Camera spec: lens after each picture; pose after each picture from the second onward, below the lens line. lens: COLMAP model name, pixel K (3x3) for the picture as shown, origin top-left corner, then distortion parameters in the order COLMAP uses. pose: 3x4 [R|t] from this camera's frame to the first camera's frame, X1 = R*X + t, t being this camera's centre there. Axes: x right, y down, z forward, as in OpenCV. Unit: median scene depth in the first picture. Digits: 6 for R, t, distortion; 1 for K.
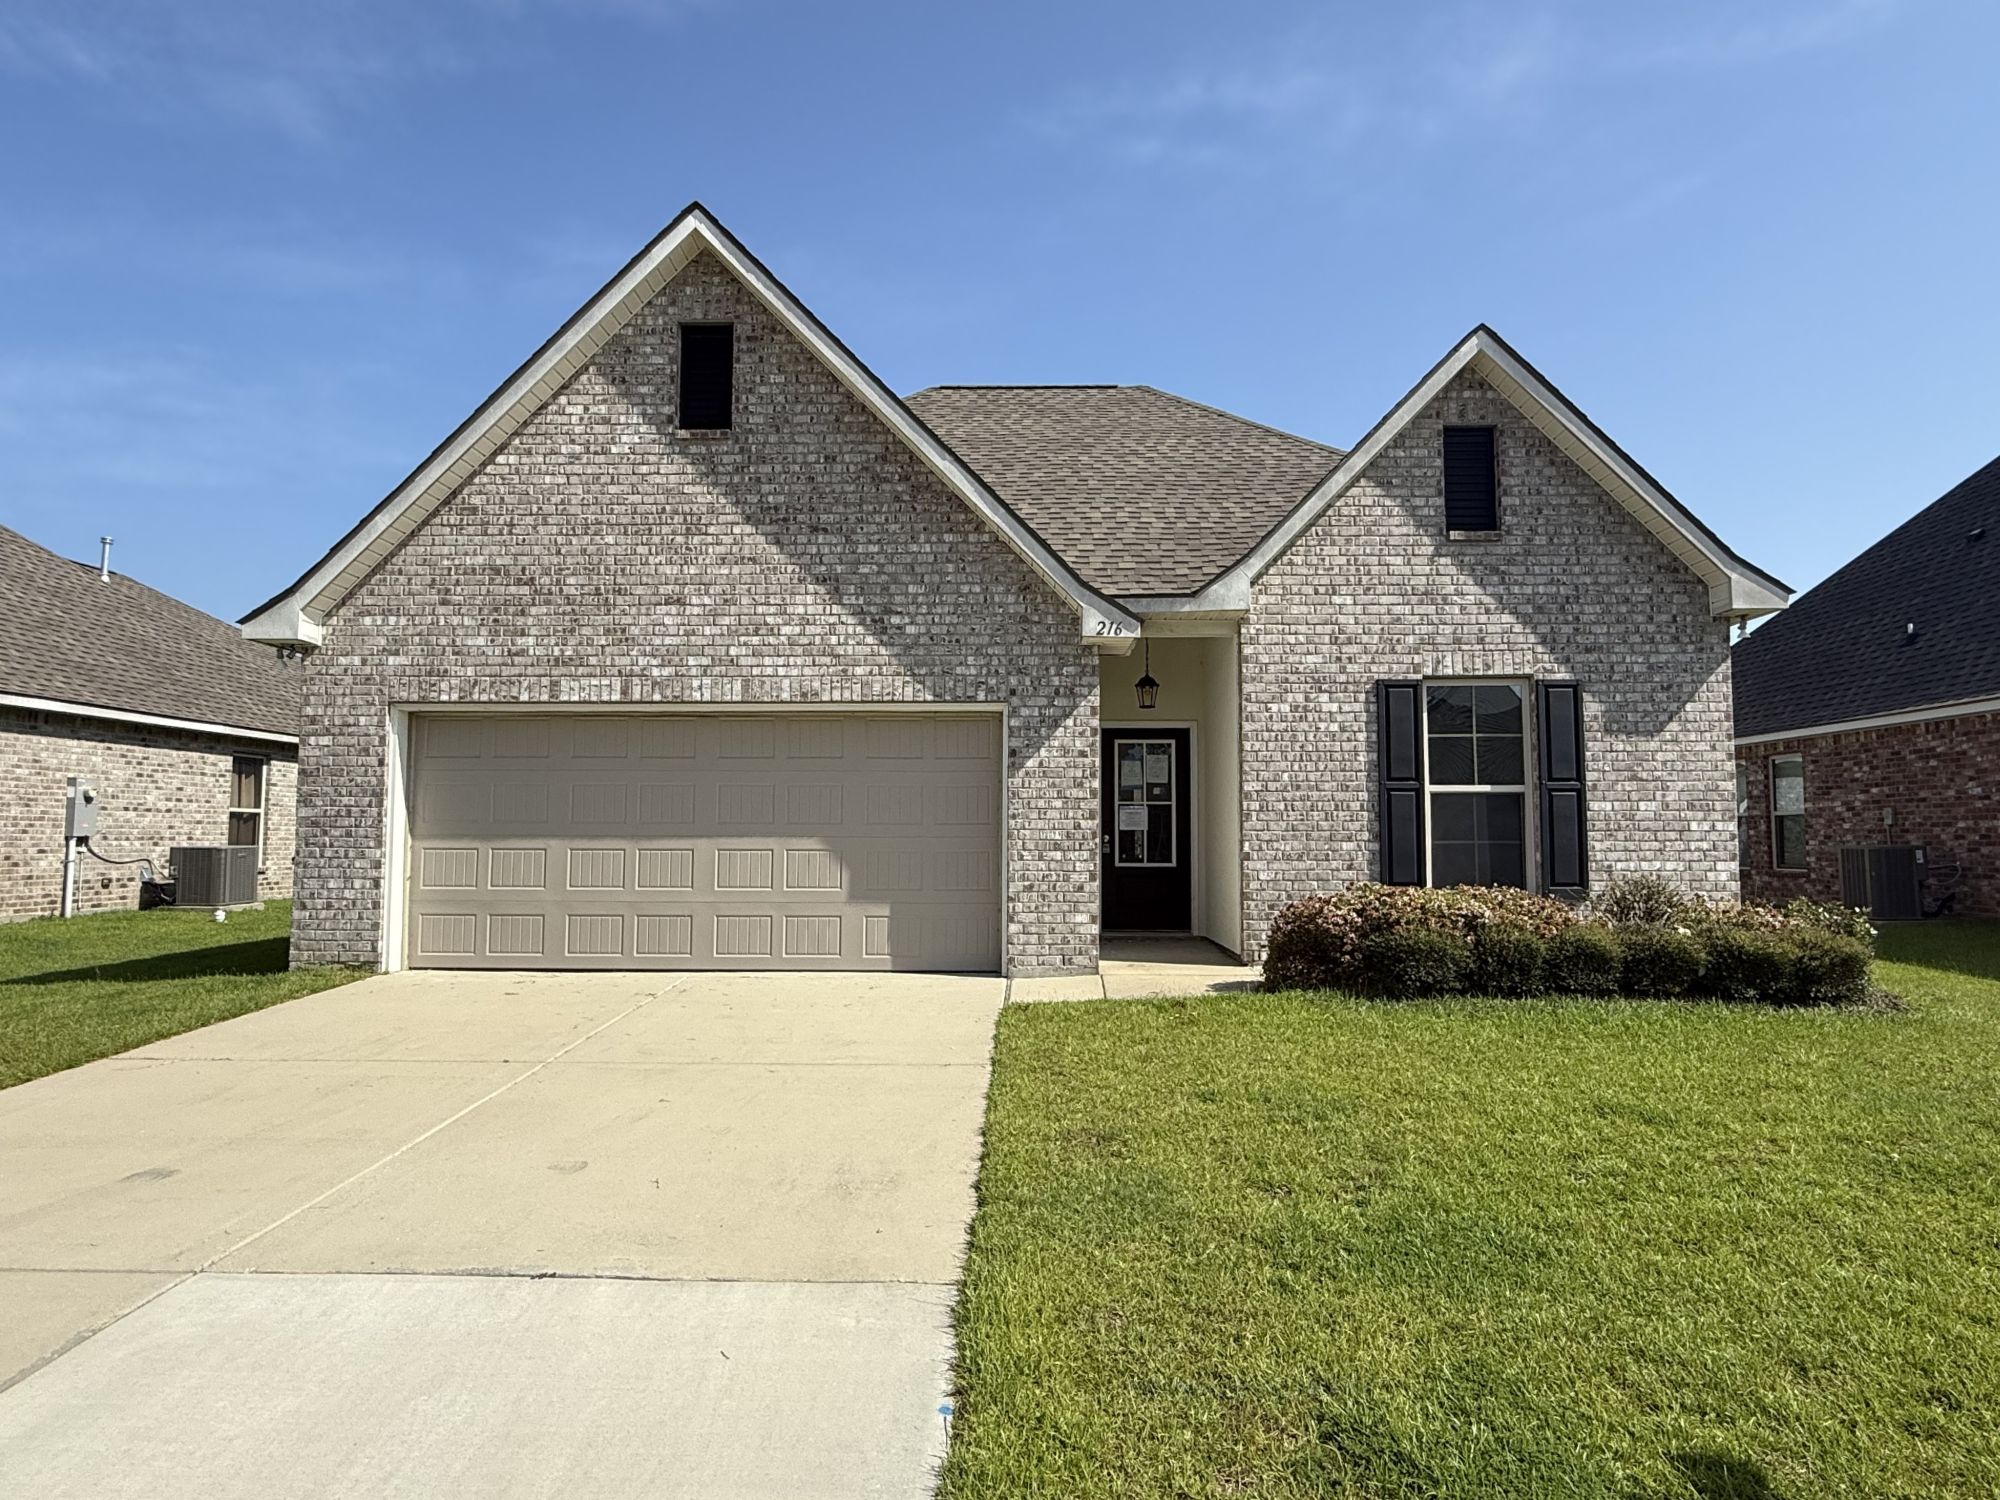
lens RADIAL K [[1140.4, 0, 1000.2], [0, 1140.4, 754.3], [0, 0, 1]] dist [-0.000012, -0.000849]
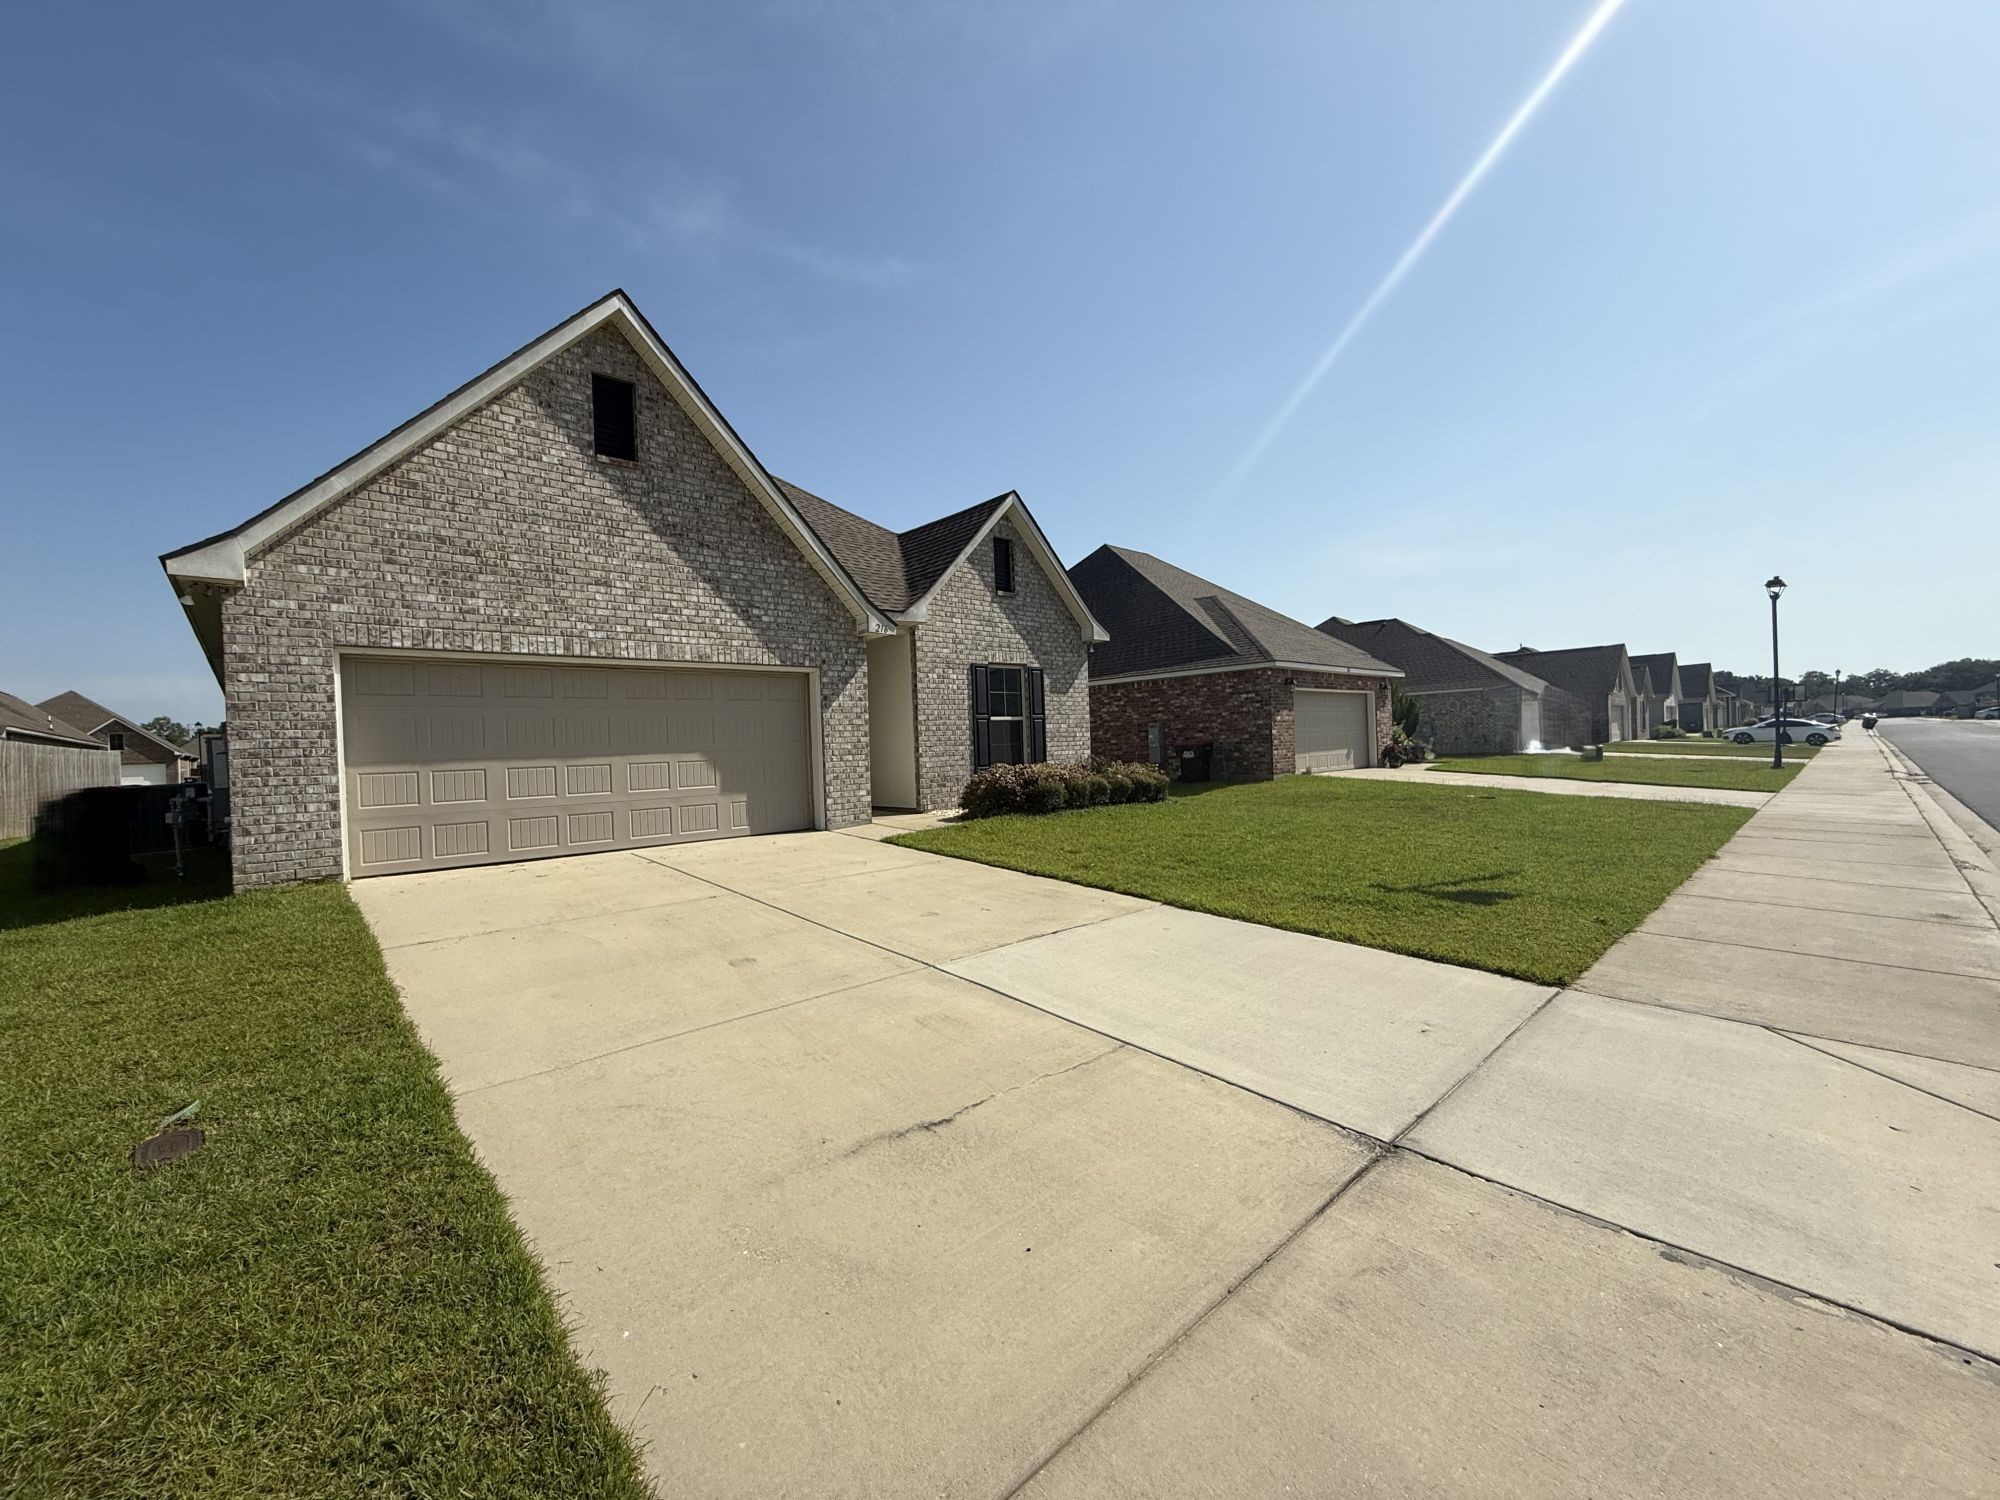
lens RADIAL K [[795.4, 0, 995.0], [0, 795.4, 747.3], [0, 0, 1]] dist [-0.002690, -0.000665]
pose [[0.718484, -0.028977, 0.694940, -0.612483], [-0.014449, 0.998294, 0.056565, 0.001250], [-0.695393, -0.050682, 0.716840, -0.017237]]
